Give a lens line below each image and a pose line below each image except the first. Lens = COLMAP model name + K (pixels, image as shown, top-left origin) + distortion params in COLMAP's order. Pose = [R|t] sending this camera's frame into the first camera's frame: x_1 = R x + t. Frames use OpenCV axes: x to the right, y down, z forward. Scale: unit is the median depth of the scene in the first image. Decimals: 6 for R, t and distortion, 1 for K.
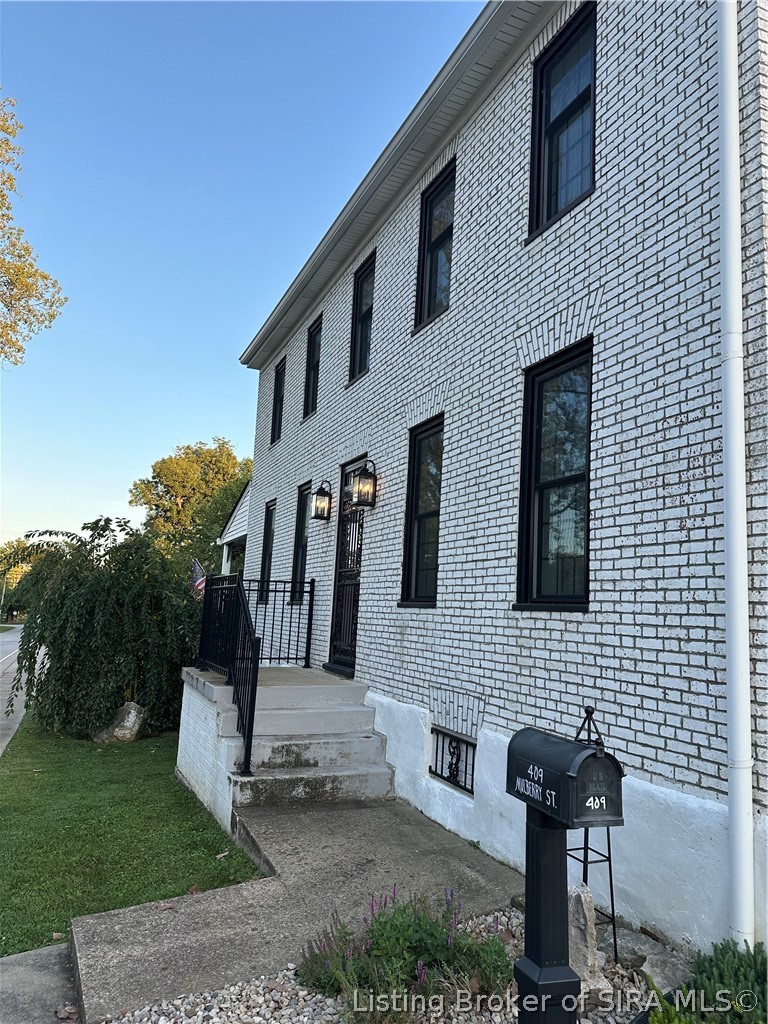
lens RADIAL K [[720.1, 0, 384.5], [0, 720.1, 512.6], [0, 0, 1]] dist [0.038318, -0.037419]
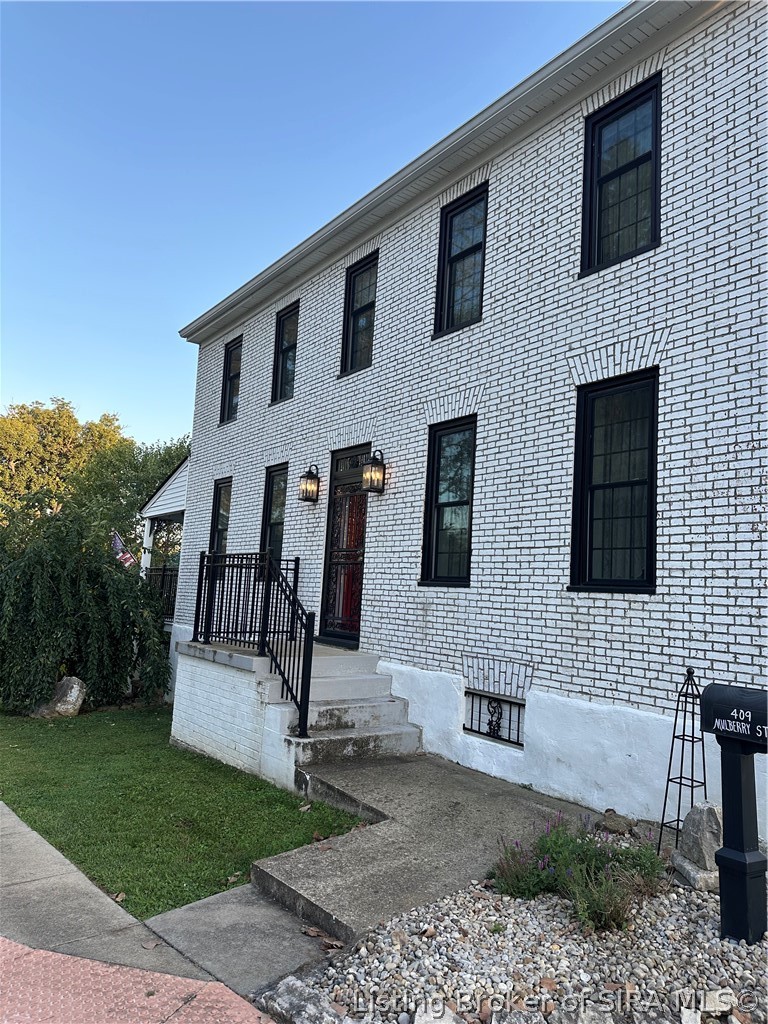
lens RADIAL K [[720.1, 0, 366.1], [0, 720.1, 513.7], [0, 0, 1]] dist [0.038318, -0.037419]
pose [[0.977383, 0.029011, 0.209476, -0.359643], [-0.036974, 0.998731, 0.034200, -0.018034], [-0.208218, -0.041172, 0.977216, -0.079534]]
